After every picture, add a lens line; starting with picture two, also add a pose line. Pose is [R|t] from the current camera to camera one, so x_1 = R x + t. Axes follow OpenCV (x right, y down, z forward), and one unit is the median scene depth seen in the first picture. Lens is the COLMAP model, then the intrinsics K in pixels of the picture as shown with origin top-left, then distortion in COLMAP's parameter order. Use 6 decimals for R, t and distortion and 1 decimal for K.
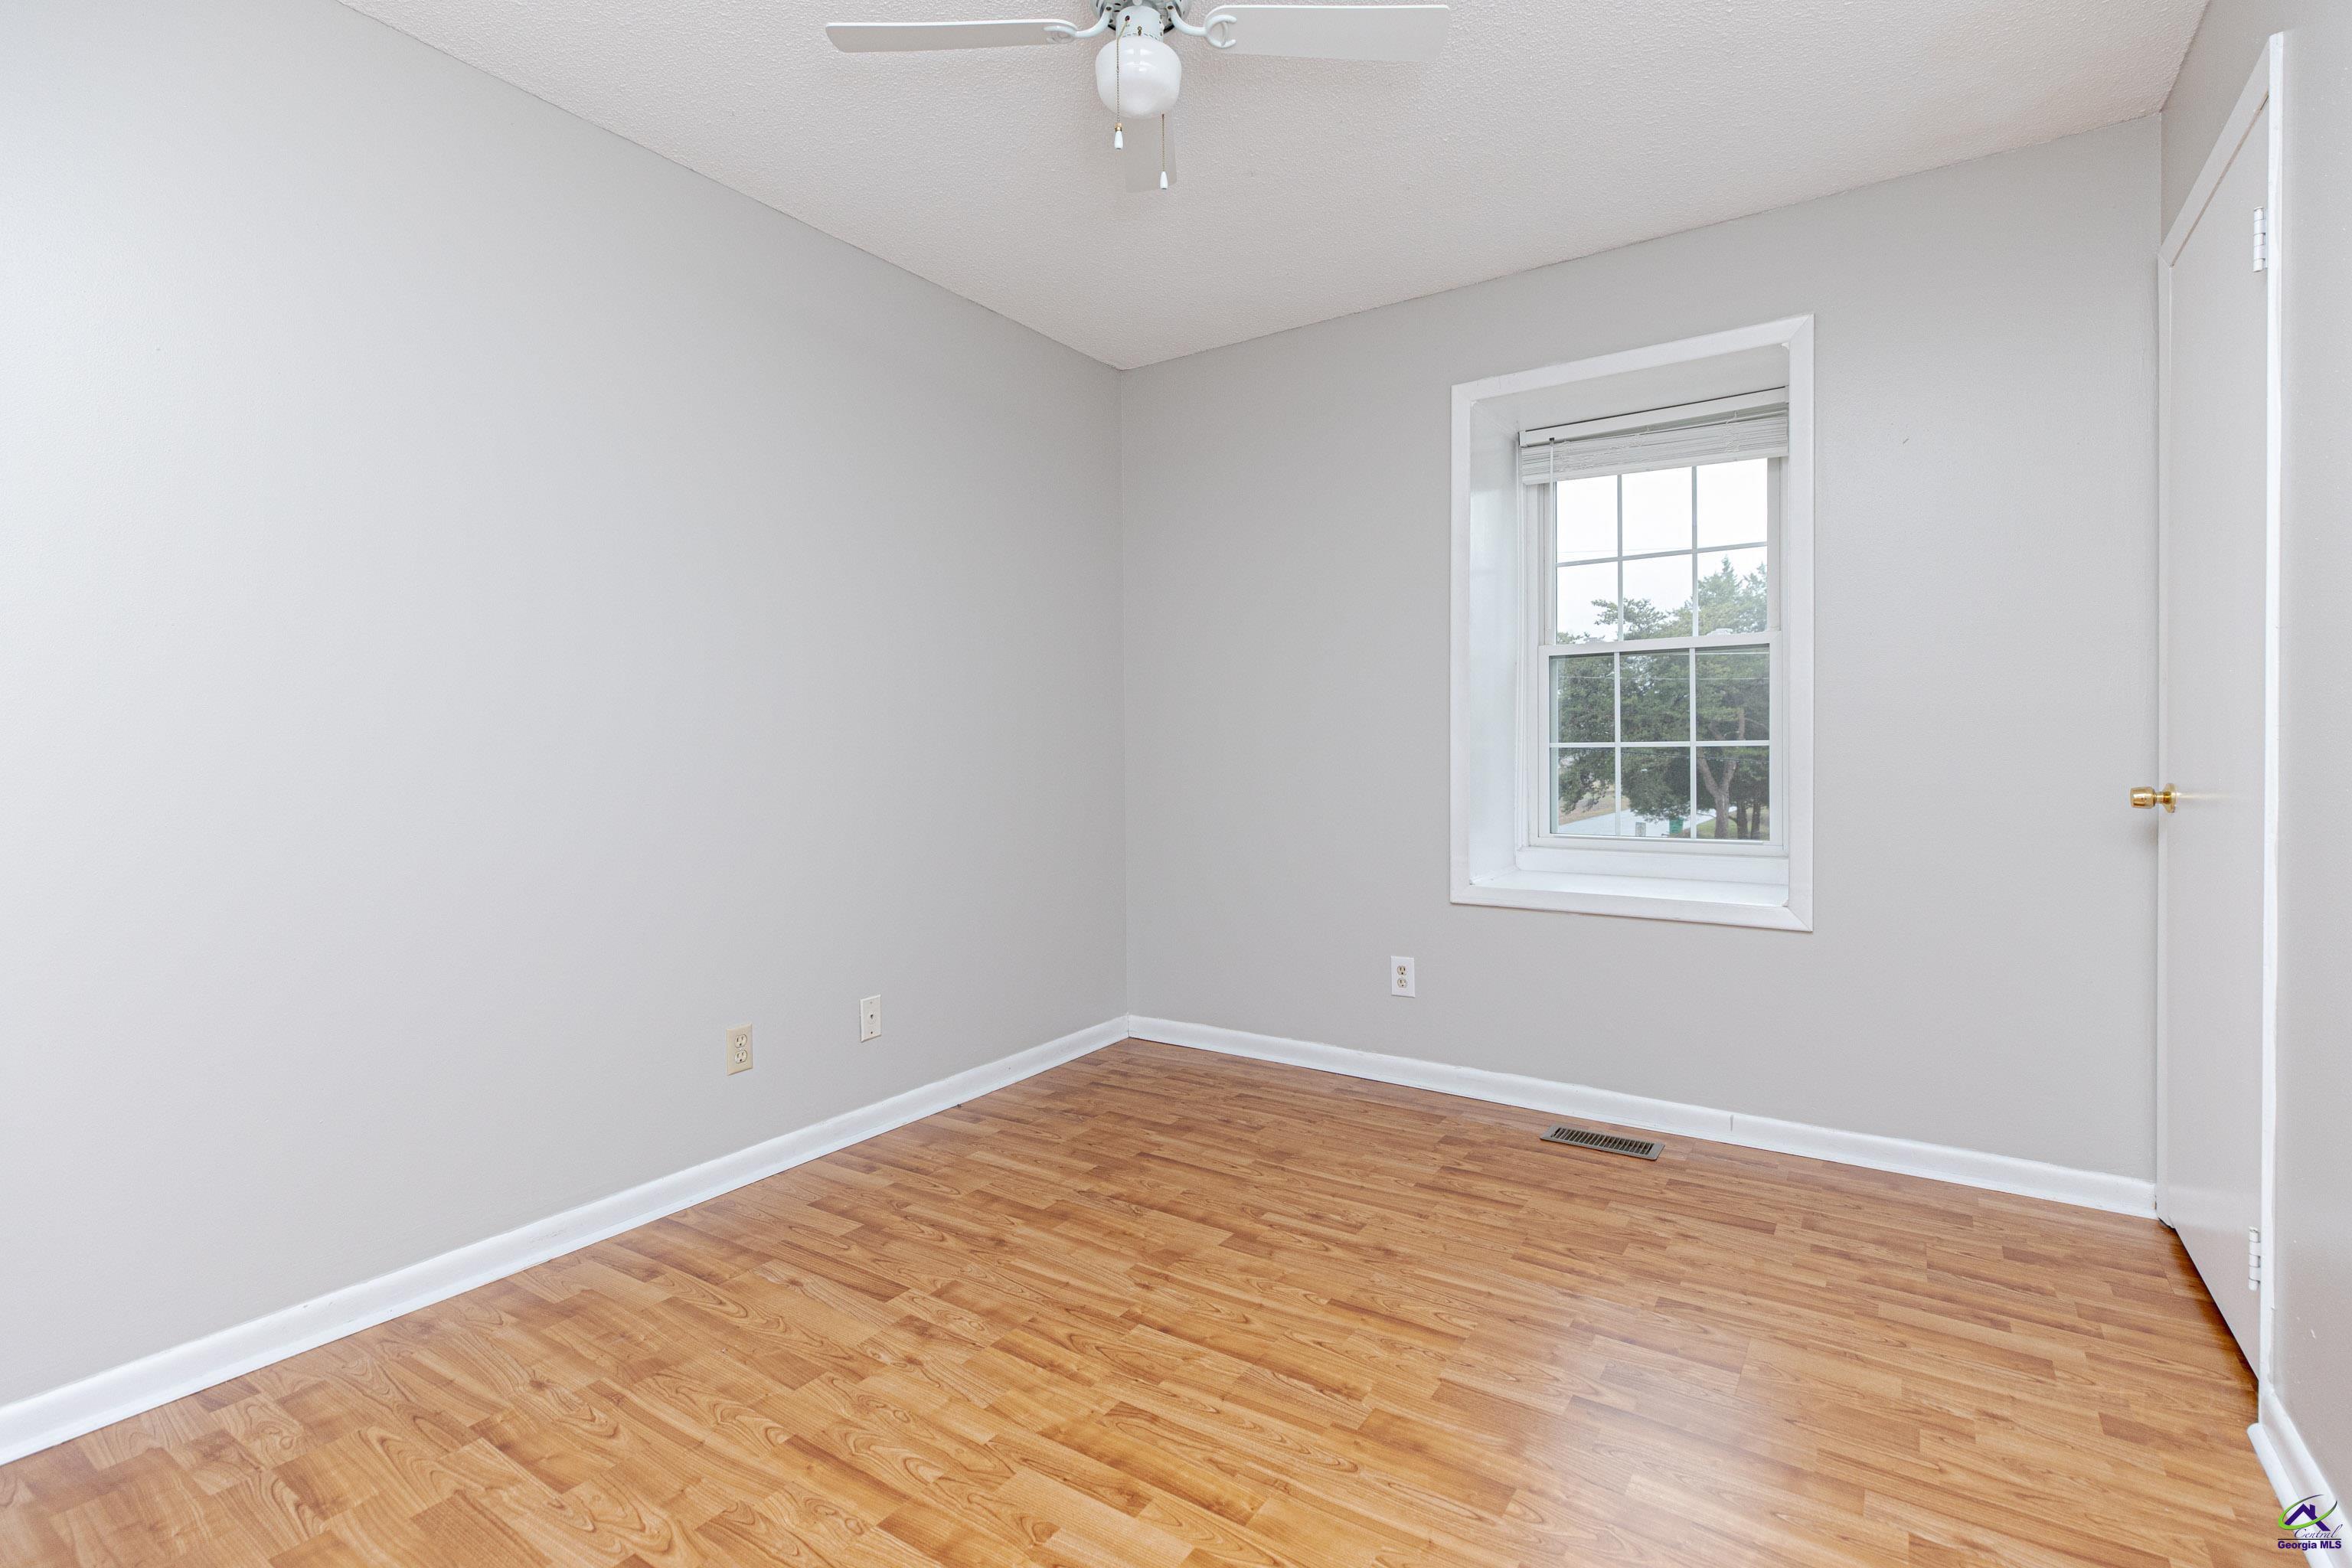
lens RADIAL K [[1054.4, 0, 1179.8], [0, 1054.4, 767.4], [0, 0, 1]] dist [0.003204, 0.000178]
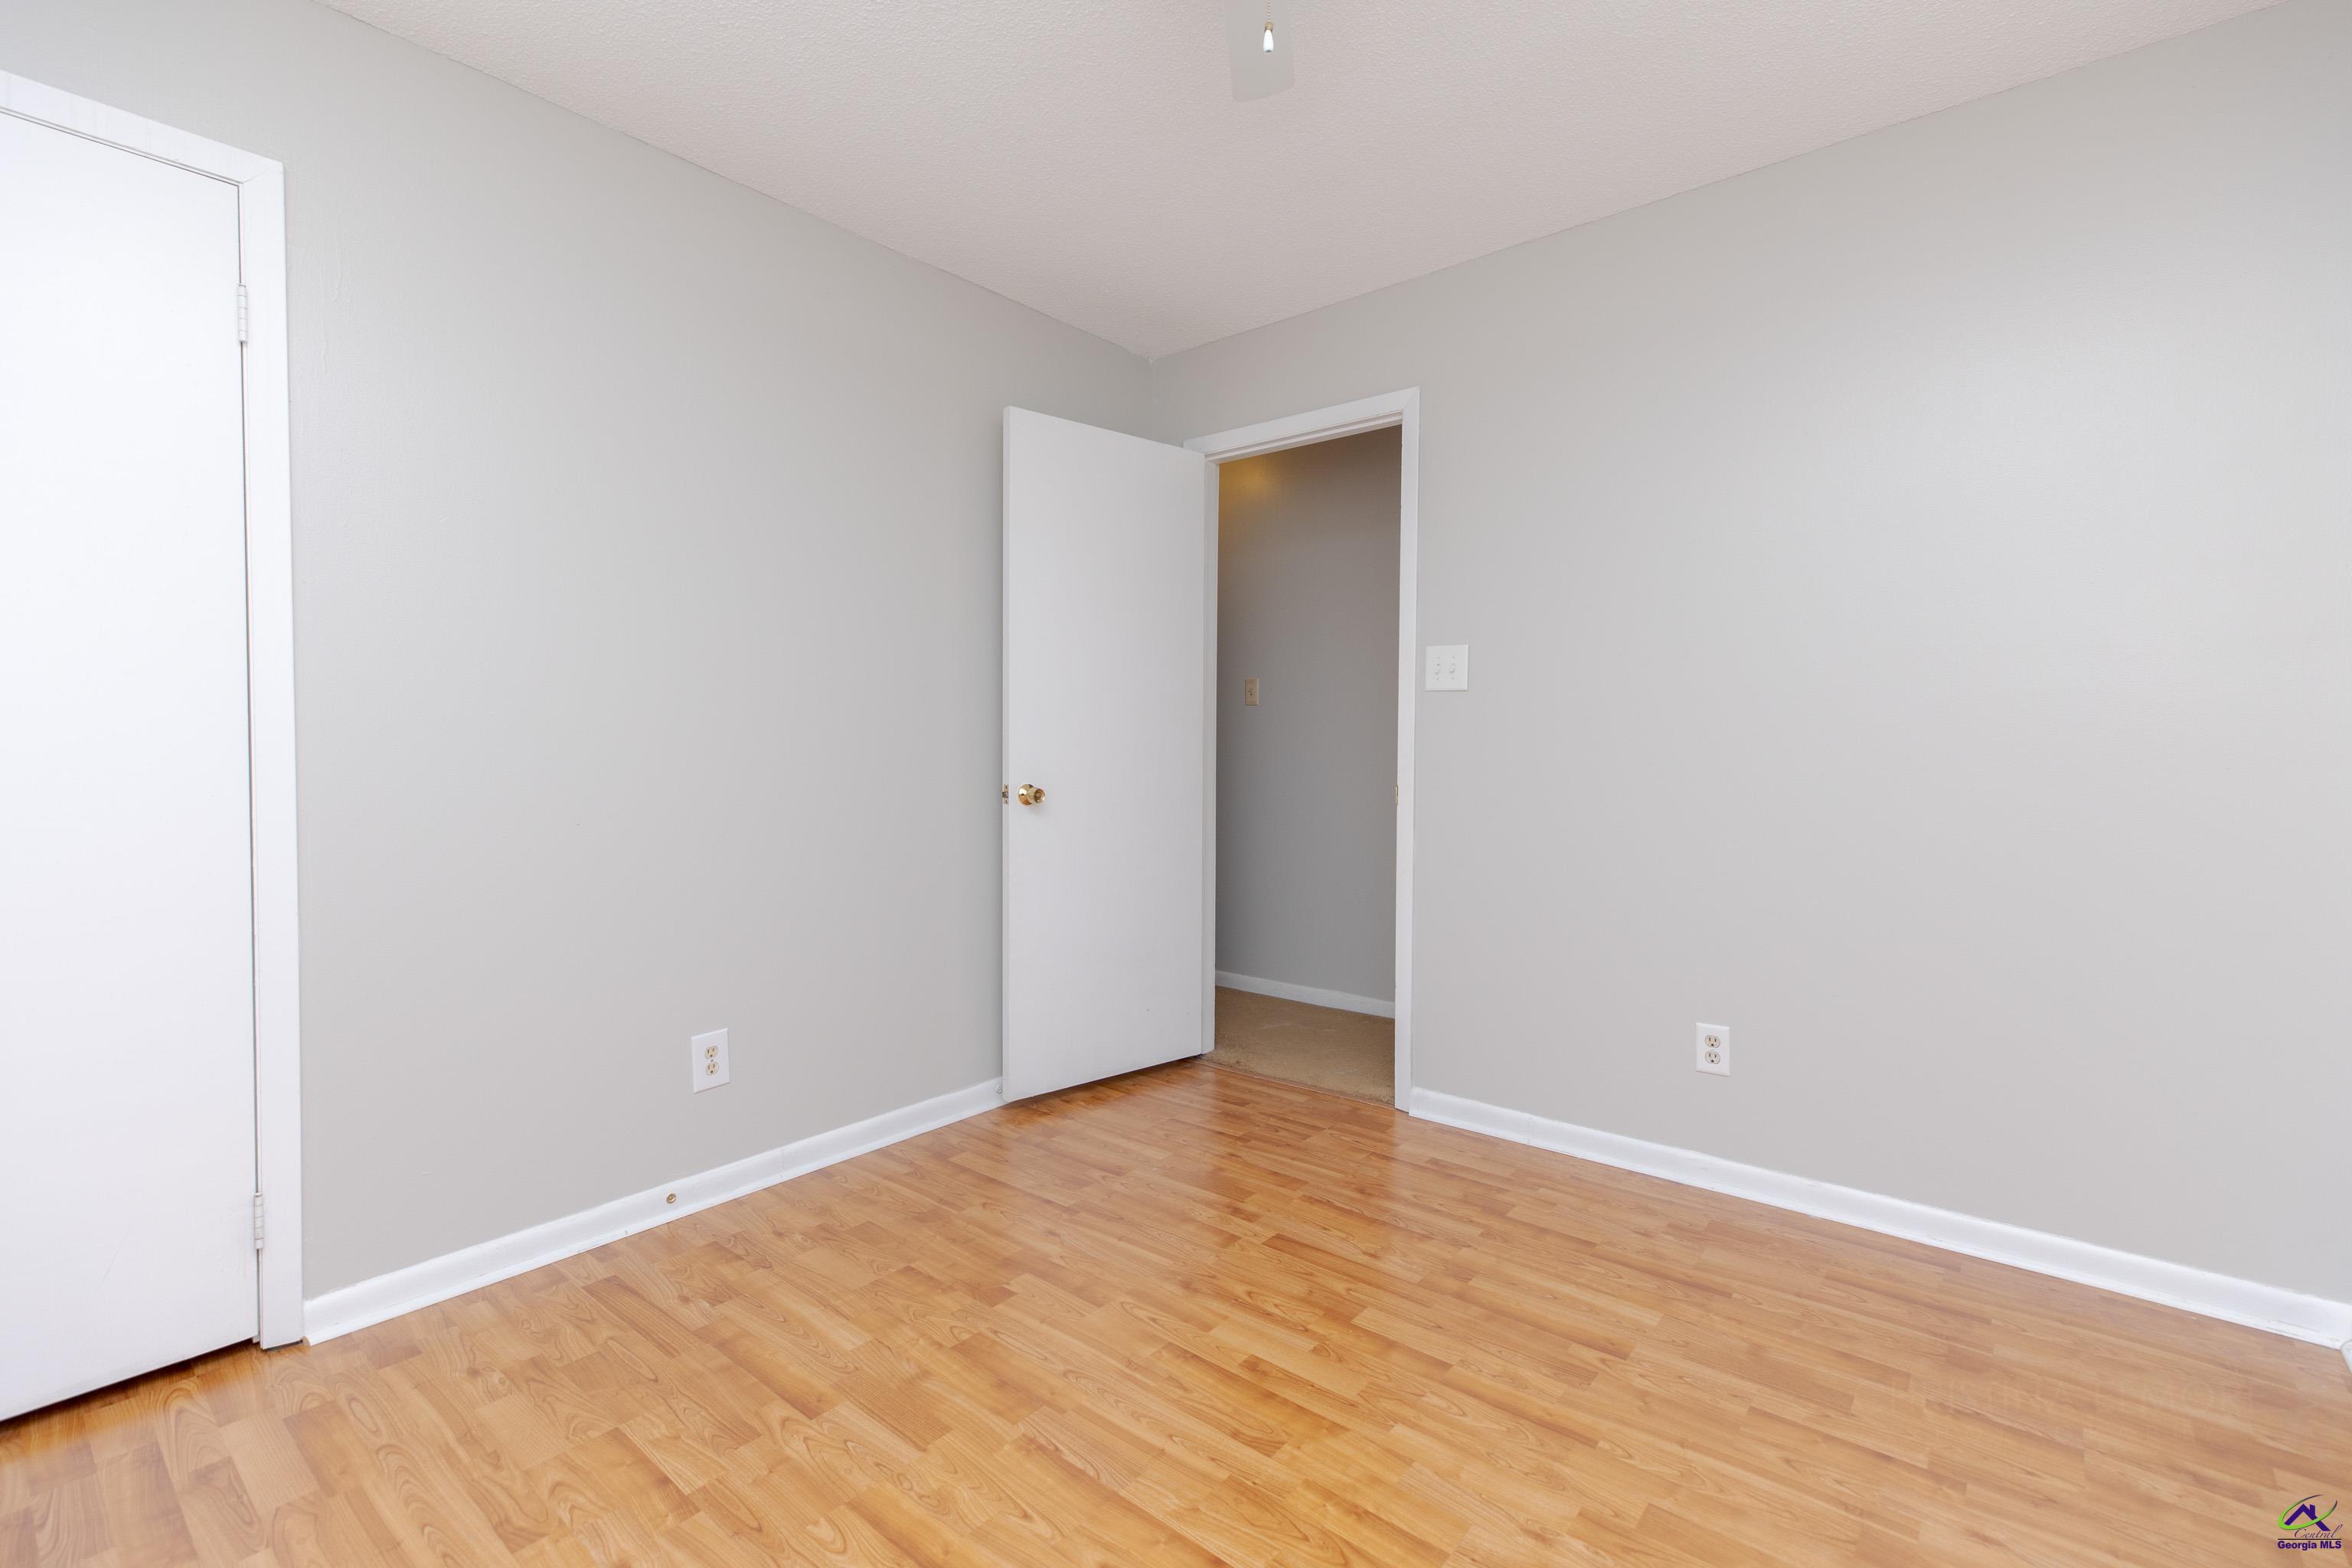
lens RADIAL K [[1054.4, 0, 1179.8], [0, 1054.4, 767.4], [0, 0, 1]] dist [0.003204, 0.000178]
pose [[-0.995922, 0.003754, 0.090135, -0.064970], [0.007922, 0.998914, 0.045924, -0.060880], [-0.089865, 0.046450, -0.994870, 1.985892]]
